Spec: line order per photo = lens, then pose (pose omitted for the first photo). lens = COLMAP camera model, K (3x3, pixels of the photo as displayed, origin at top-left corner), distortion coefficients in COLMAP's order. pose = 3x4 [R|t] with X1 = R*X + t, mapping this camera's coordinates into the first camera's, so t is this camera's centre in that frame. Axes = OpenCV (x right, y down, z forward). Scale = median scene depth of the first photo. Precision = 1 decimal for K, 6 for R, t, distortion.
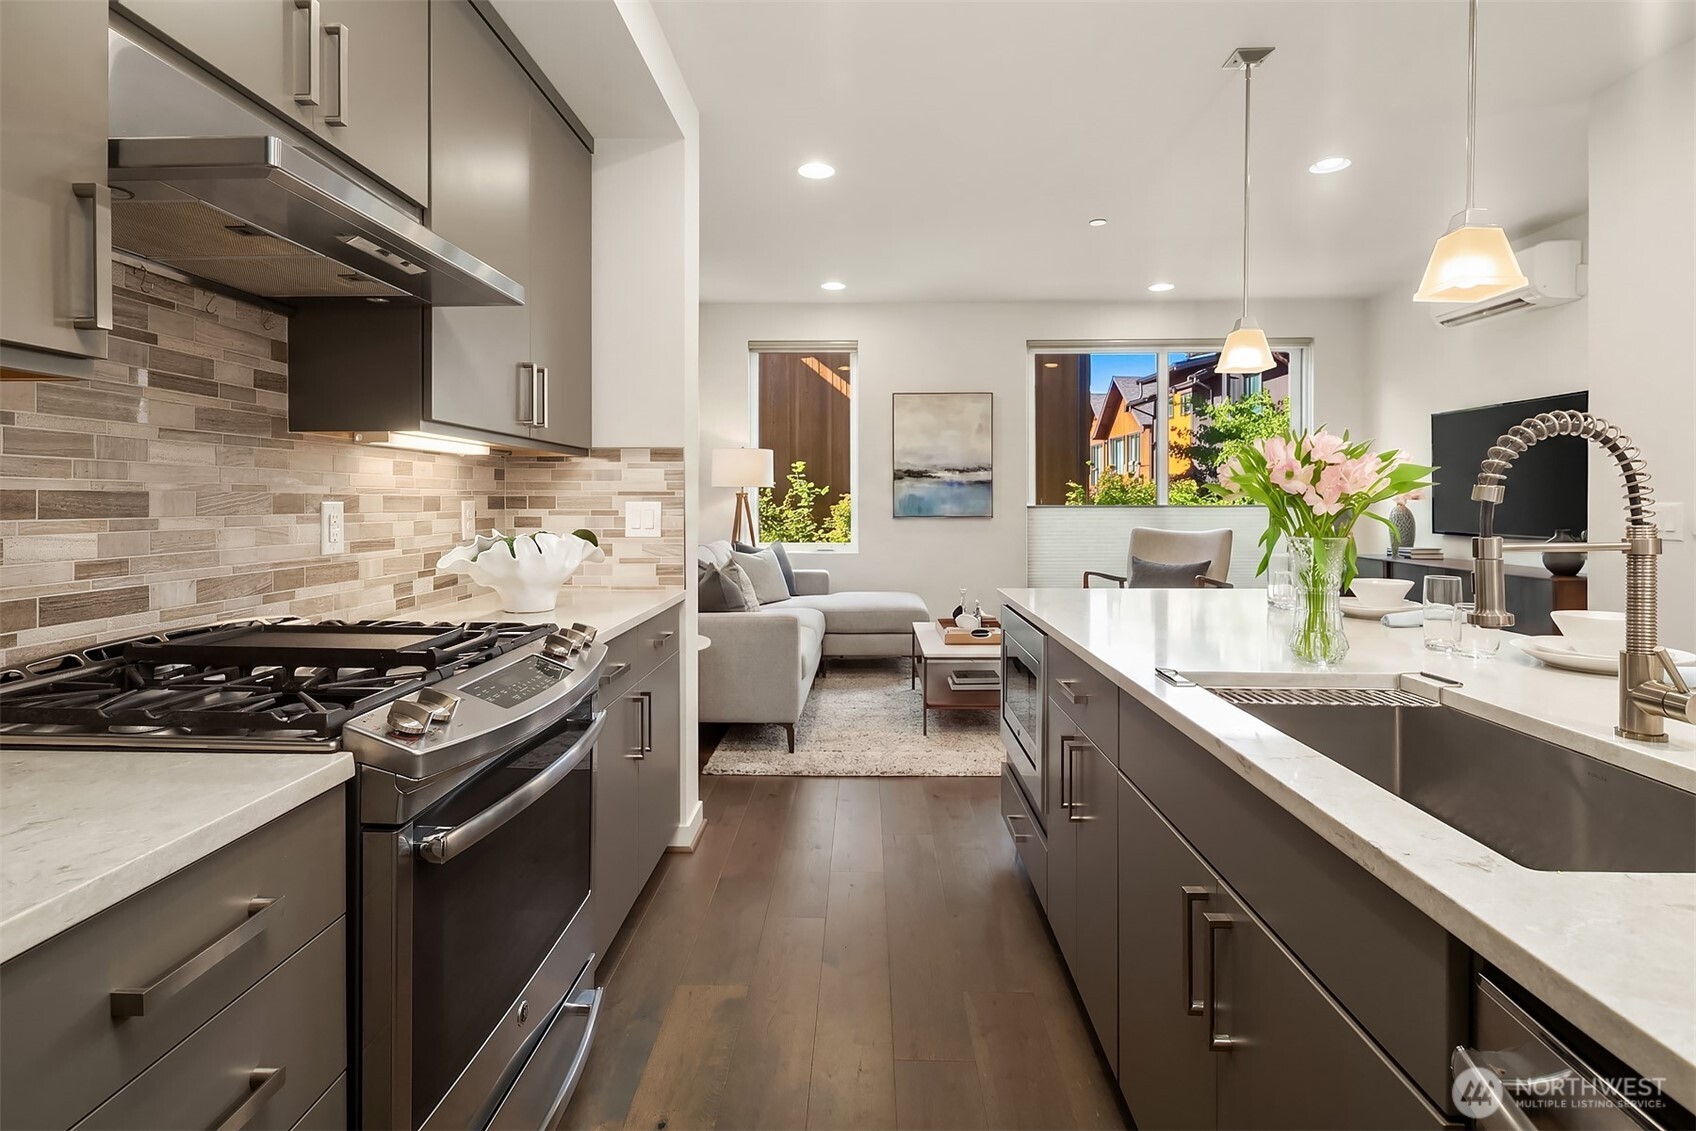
lens RADIAL K [[832.5, 0, 844.1], [0, 832.5, 500.4], [0, 0, 1]] dist [-0.000116, -0.000220]
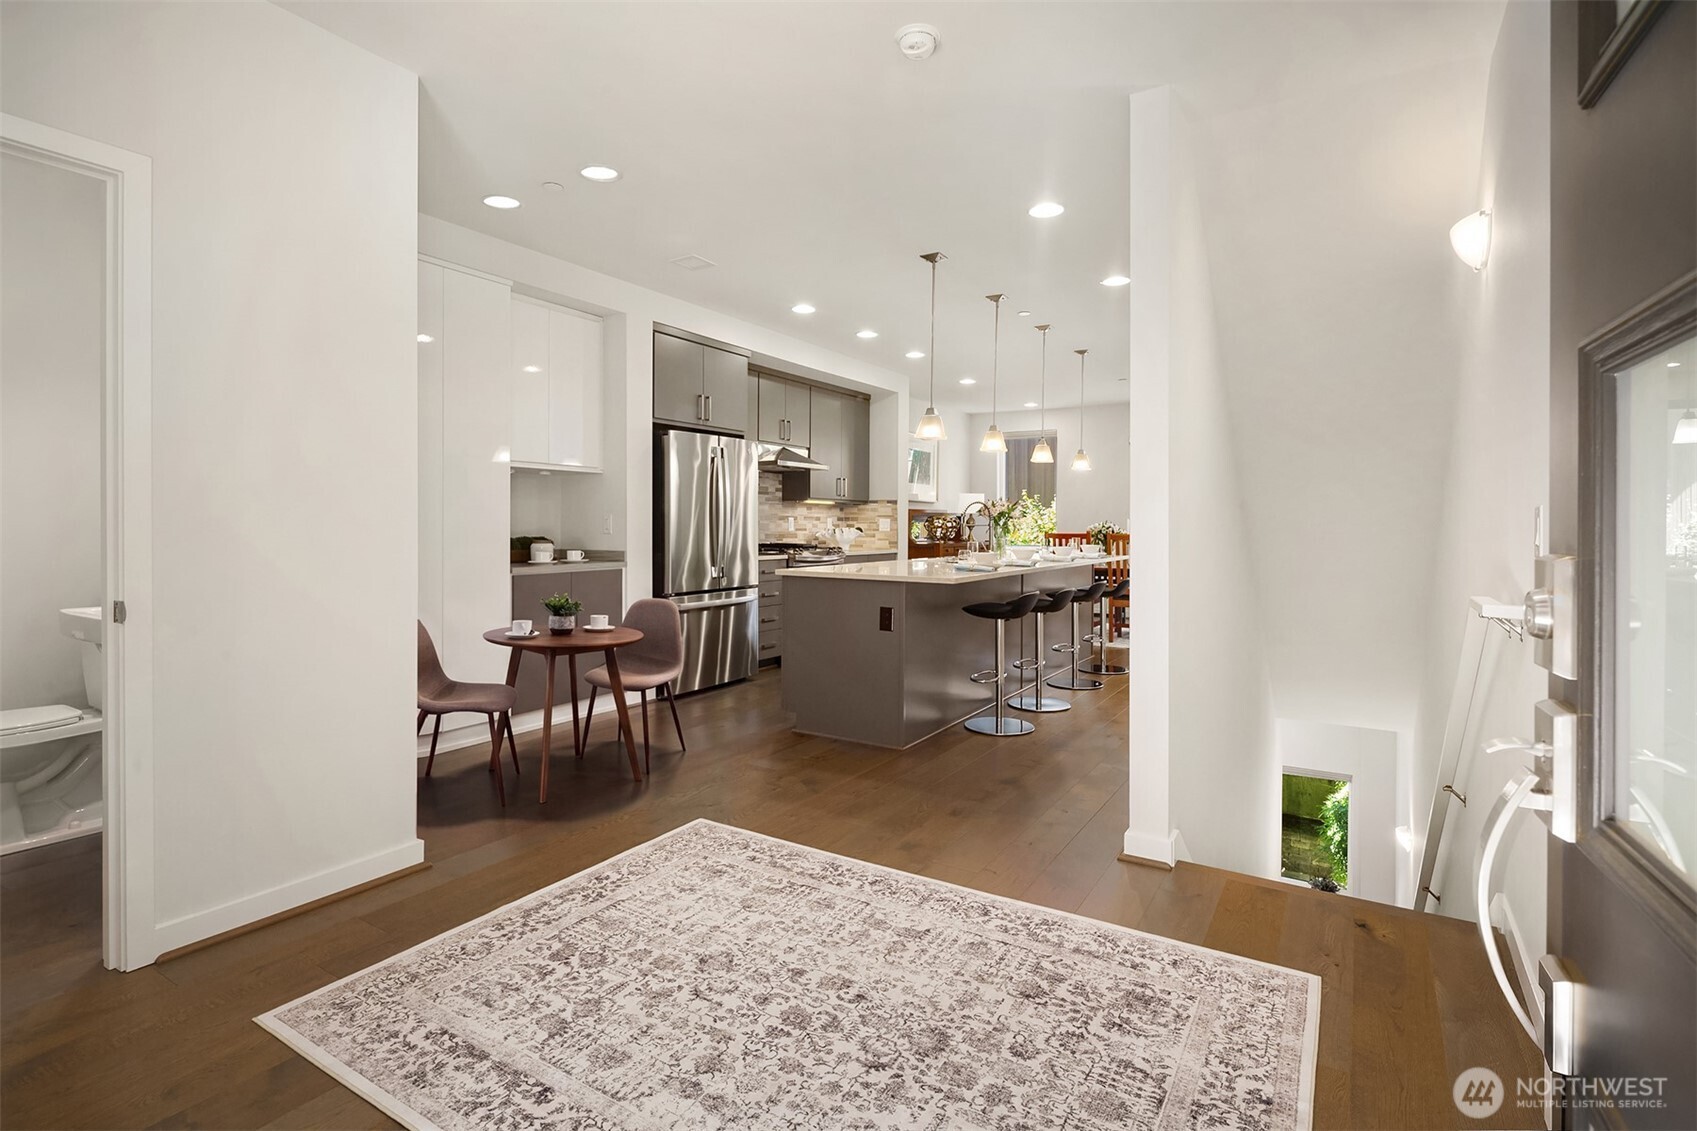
lens RADIAL K [[816.1, 0, 849.0], [0, 816.1, 526.6], [0, 0, 1]] dist [0.000439, -0.000112]
pose [[0.867022, 0.007308, -0.498217, 1.390058], [-0.006010, 0.999973, 0.004209, 0.022740], [0.498234, -0.000655, 0.867042, -1.989543]]
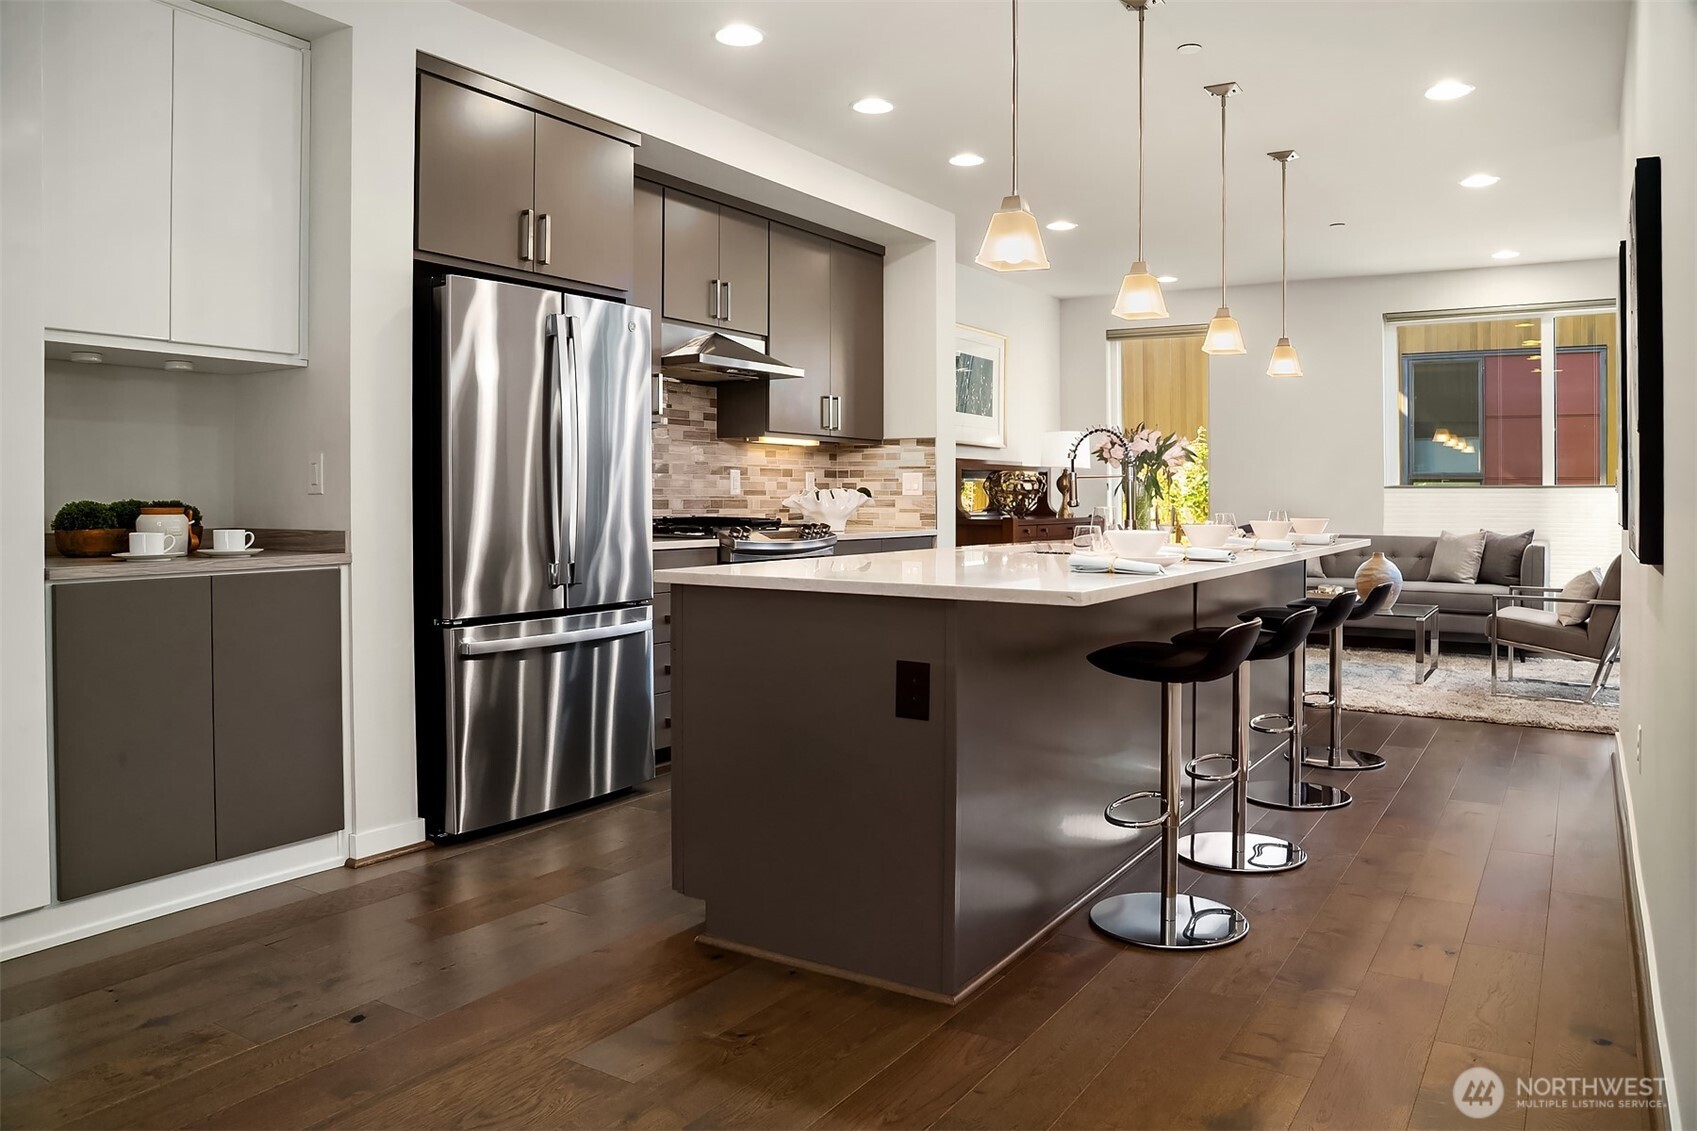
lens RADIAL K [[1212.6, 0, 851.2], [0, 1212.6, 500.3], [0, 0, 1]] dist [-0.000933, -0.000608]
pose [[0.861898, 0.001164, -0.507080, 1.060405], [0.000113, 0.999997, 0.002487, 0.062304], [0.507081, -0.002201, 0.861896, -1.329788]]
